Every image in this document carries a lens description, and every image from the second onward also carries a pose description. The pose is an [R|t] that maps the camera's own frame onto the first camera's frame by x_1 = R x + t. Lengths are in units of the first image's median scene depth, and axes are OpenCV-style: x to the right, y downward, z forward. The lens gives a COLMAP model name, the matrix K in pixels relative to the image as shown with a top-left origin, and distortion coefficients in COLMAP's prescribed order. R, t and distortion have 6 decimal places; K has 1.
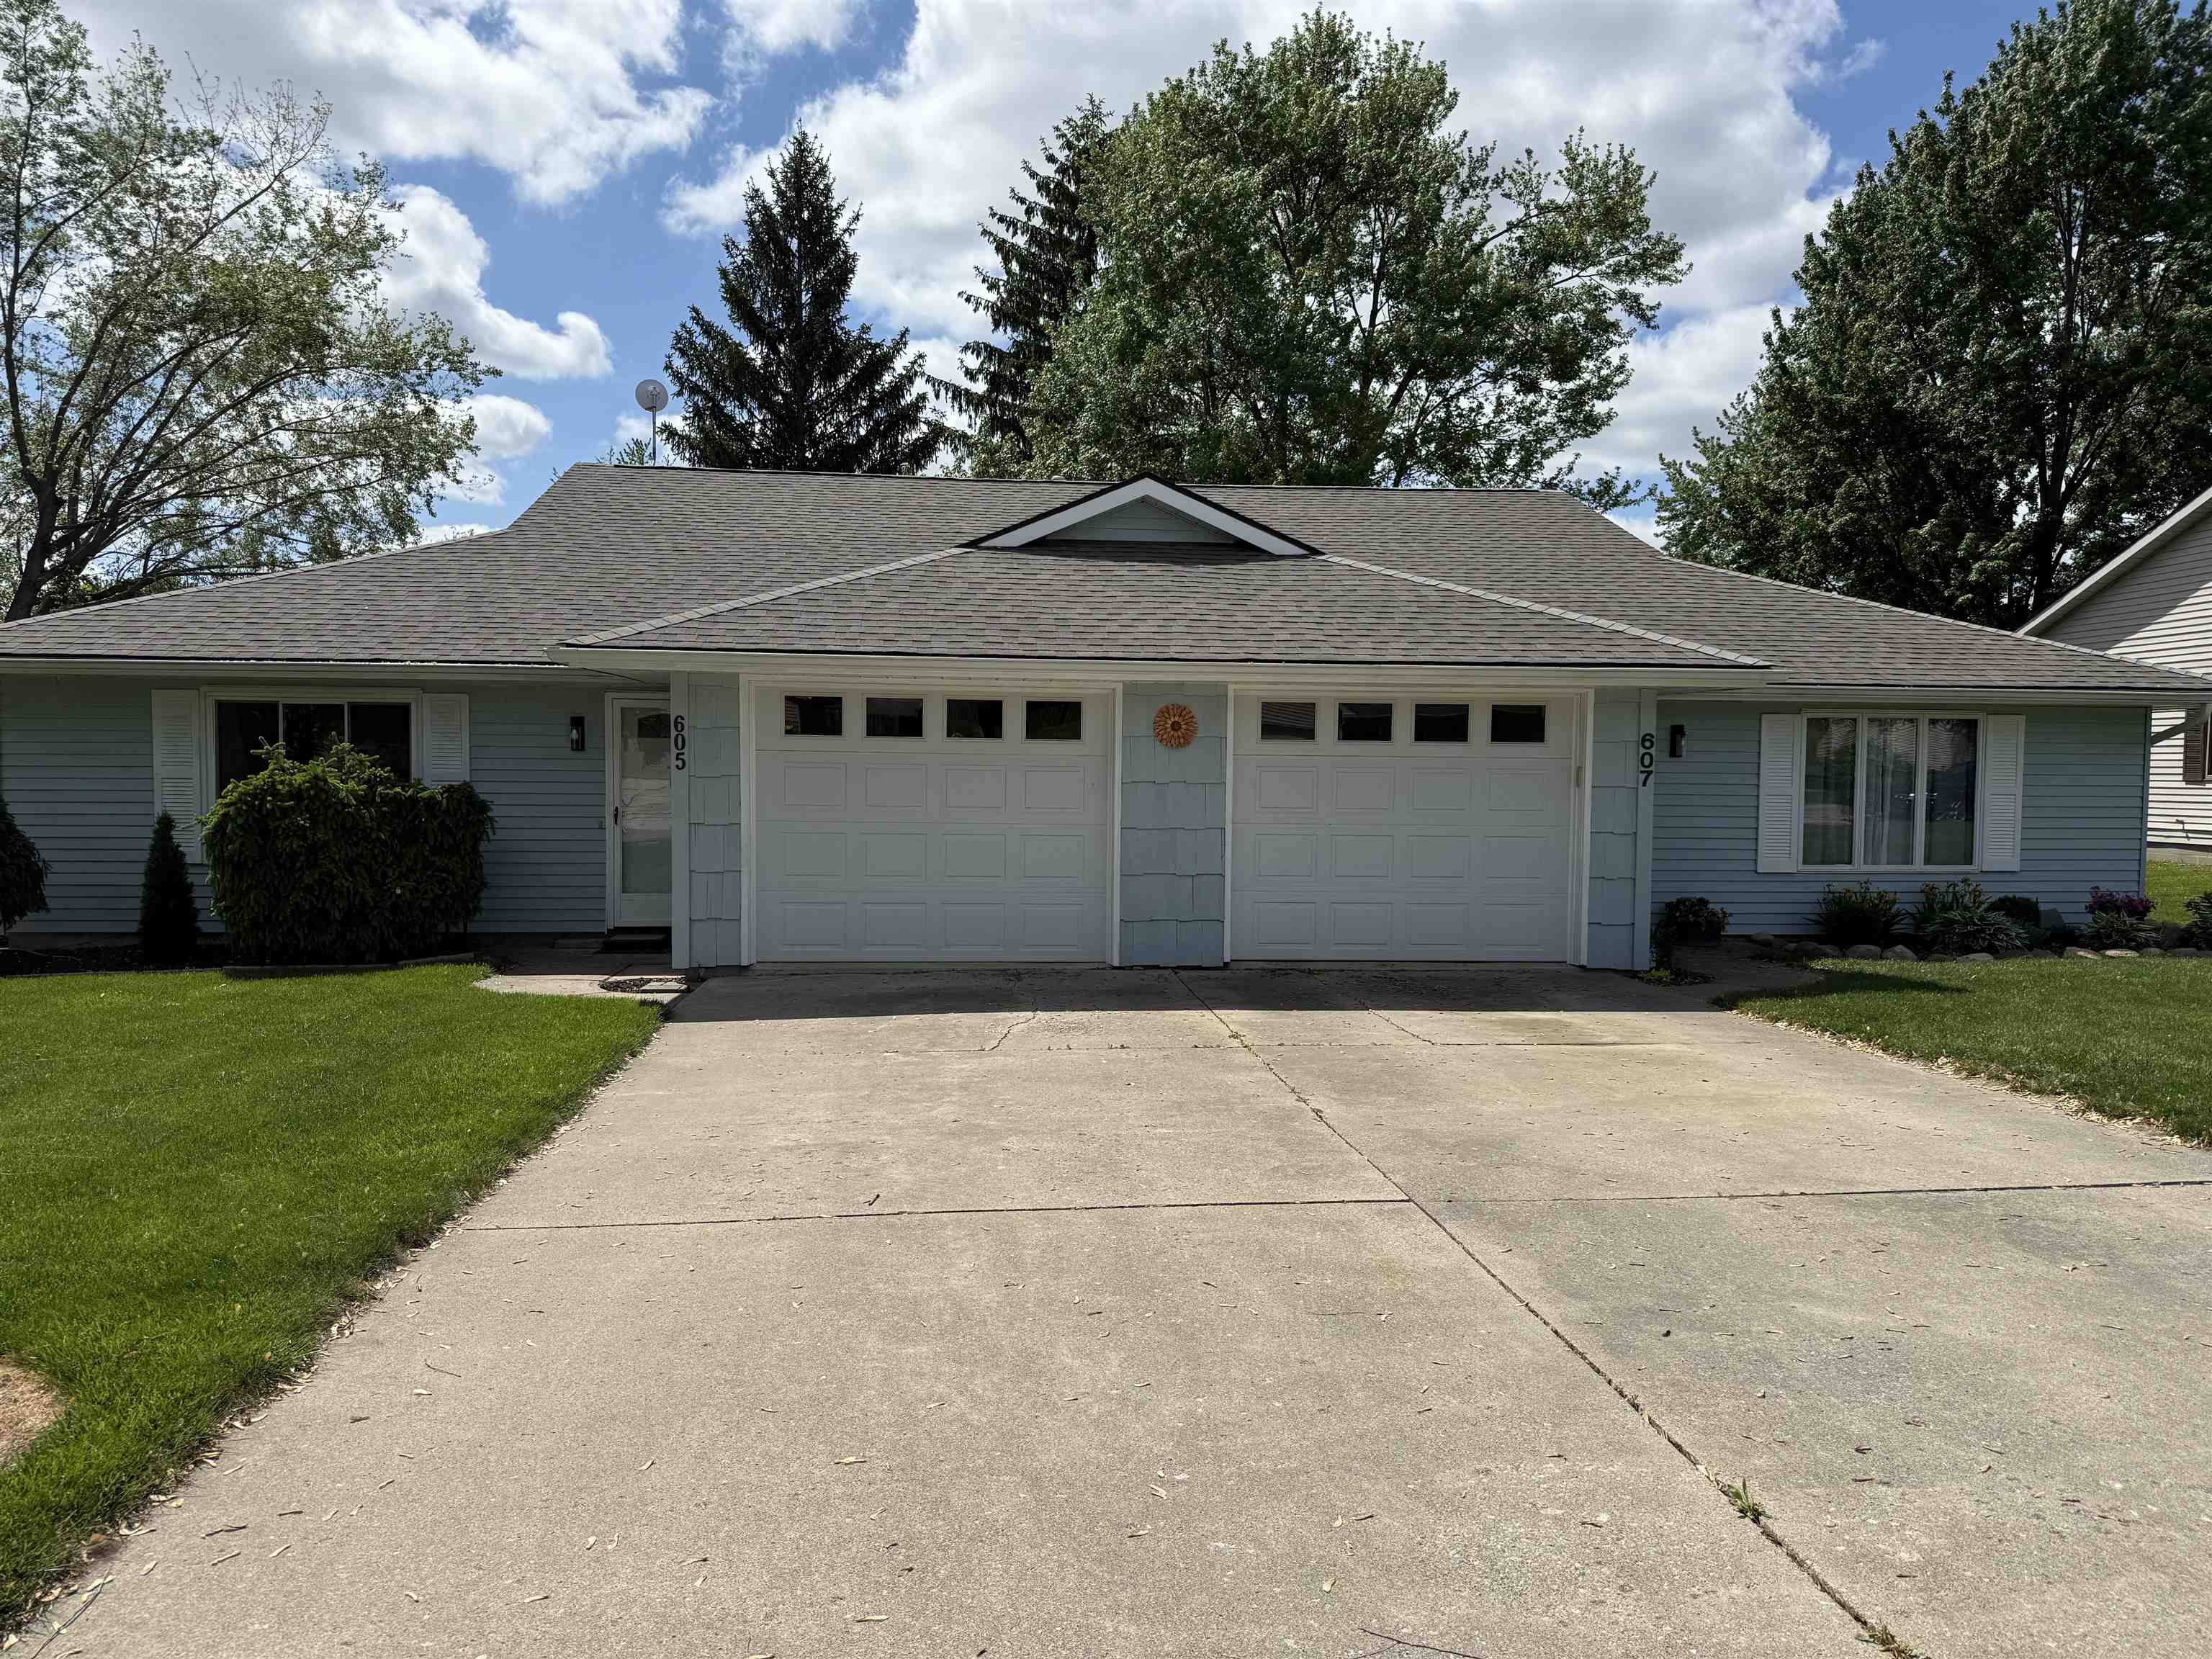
lens RADIAL K [[1528.3, 0, 1119.0], [0, 1528.3, 836.1], [0, 0, 1]] dist [0.048890, -0.049503]
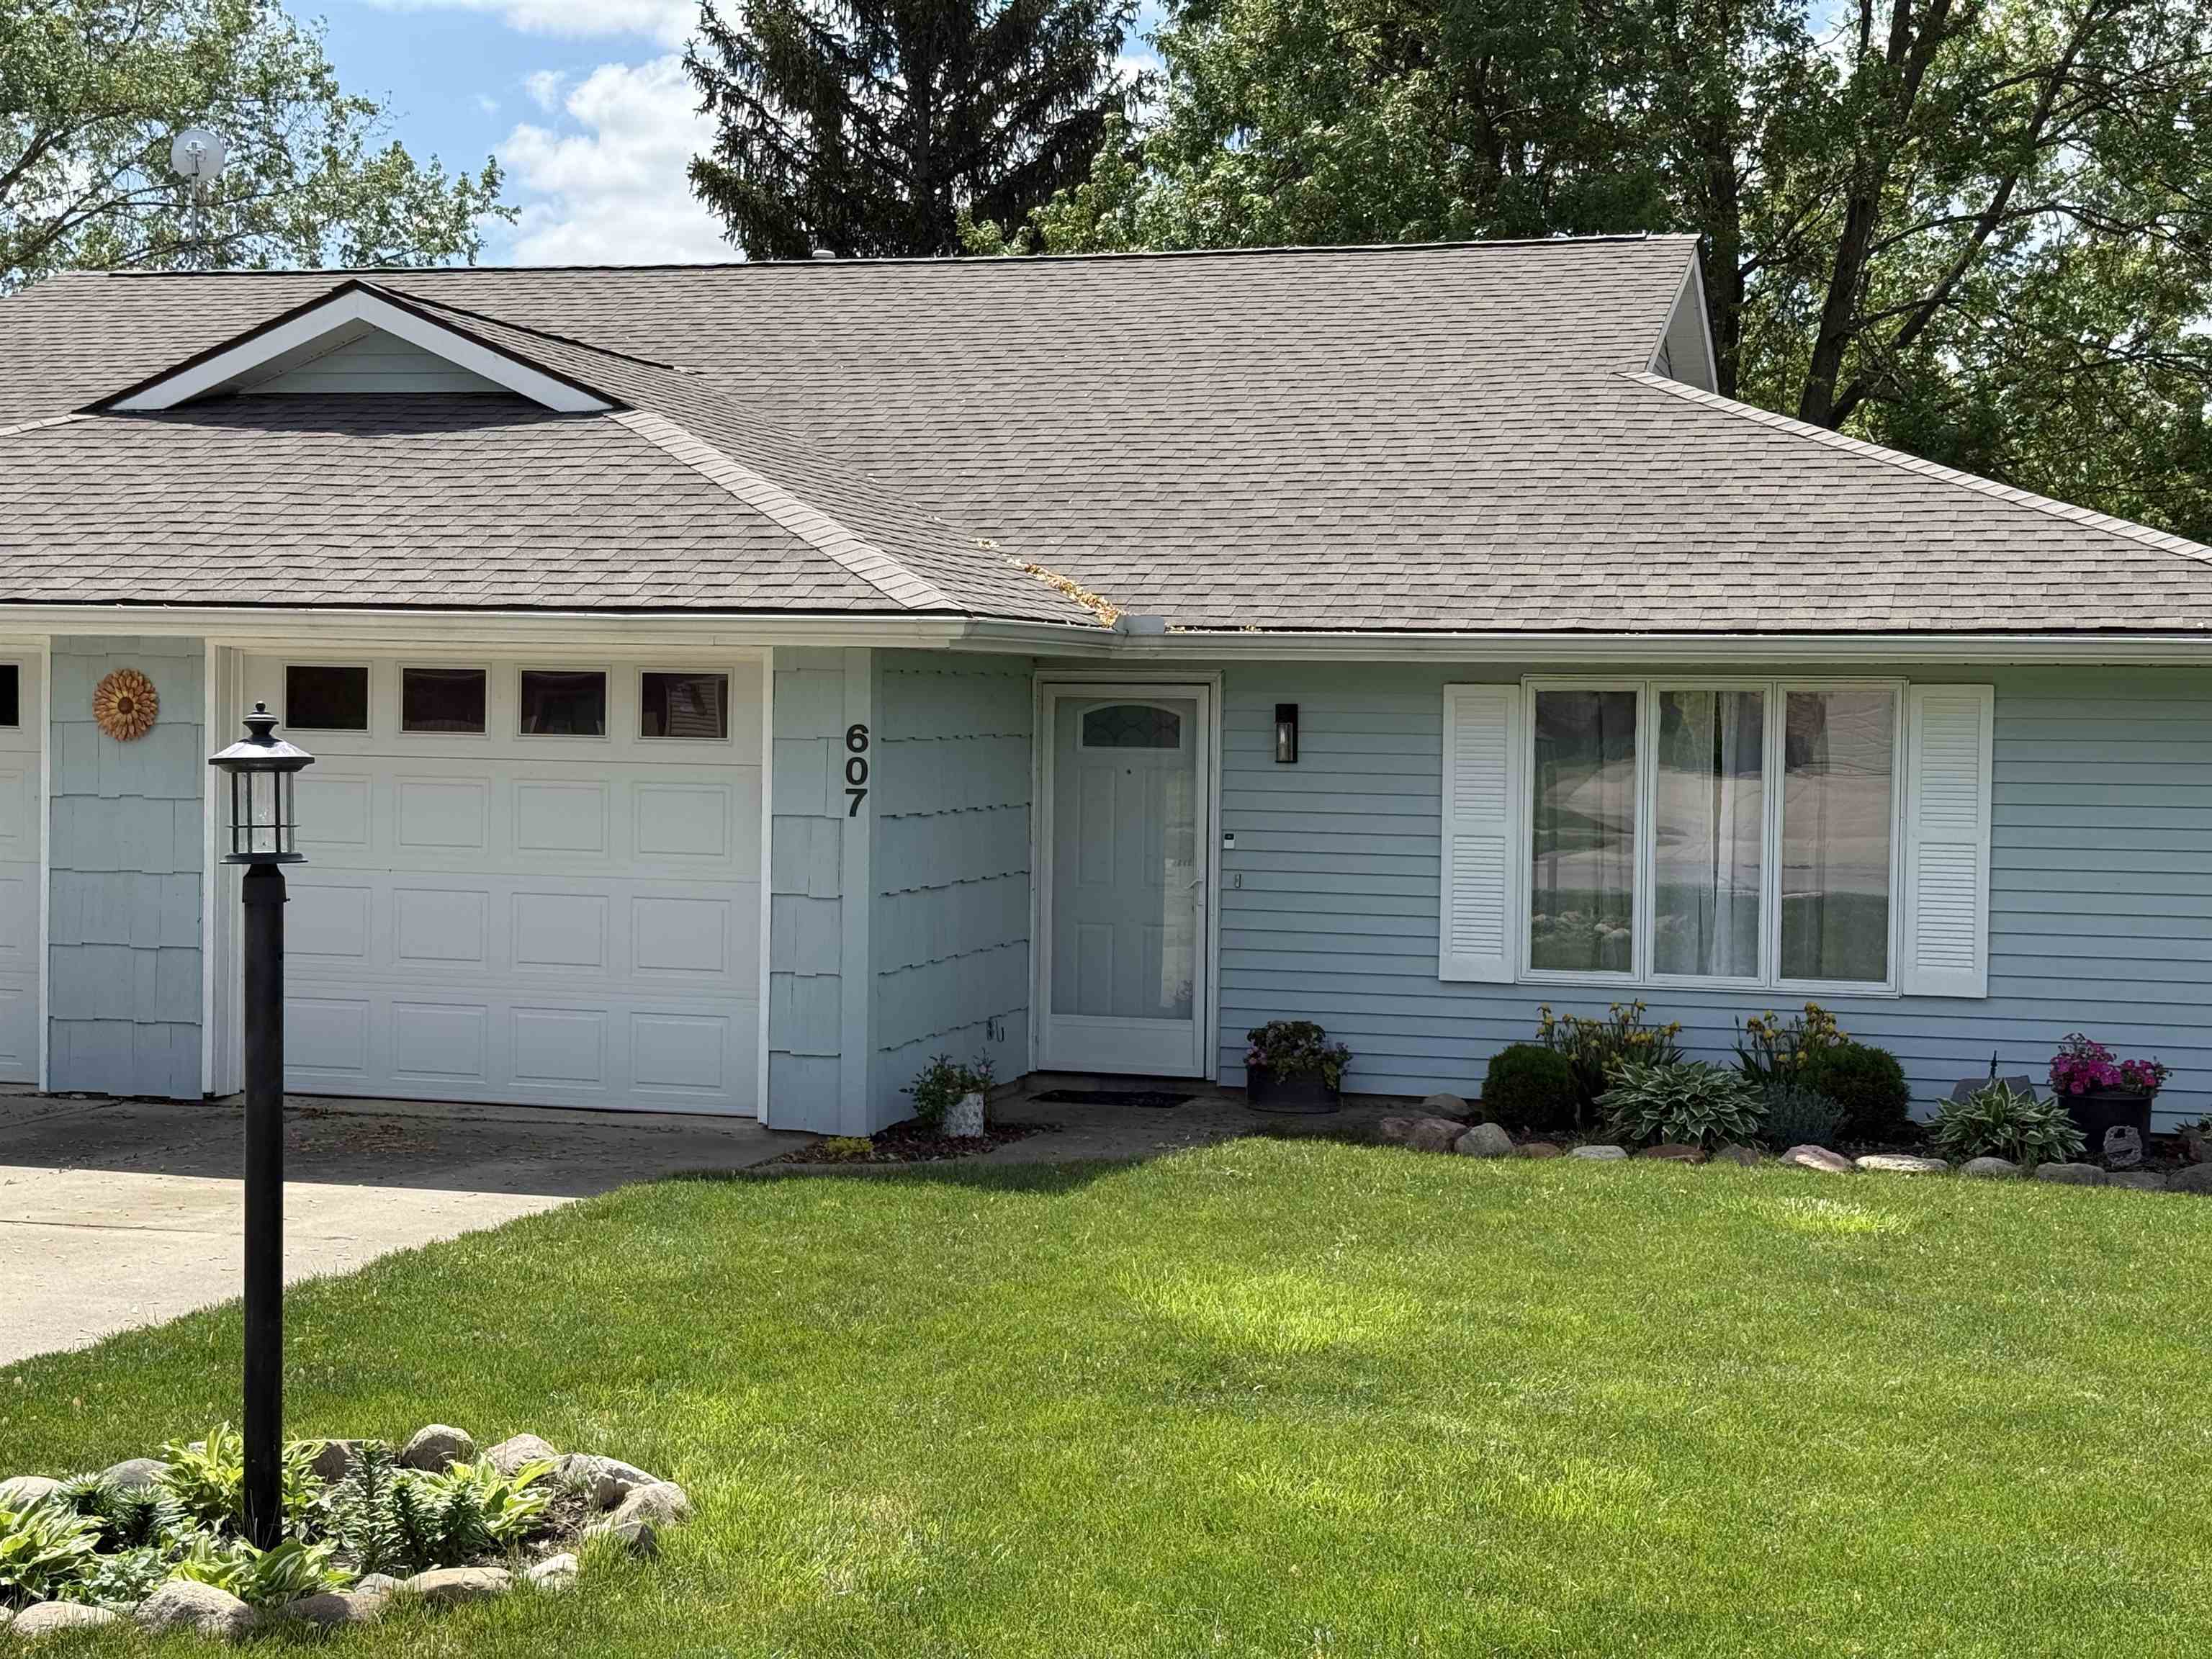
lens RADIAL K [[3030.3, 0, 1103.3], [0, 3030.3, 812.2], [0, 0, 1]] dist [0.078630, 0.000000]
pose [[0.931172, 0.015491, -0.364251, 0.348001], [-0.023871, 0.999544, -0.018514, -0.006095], [0.363798, 0.025935, 0.931117, -0.006660]]
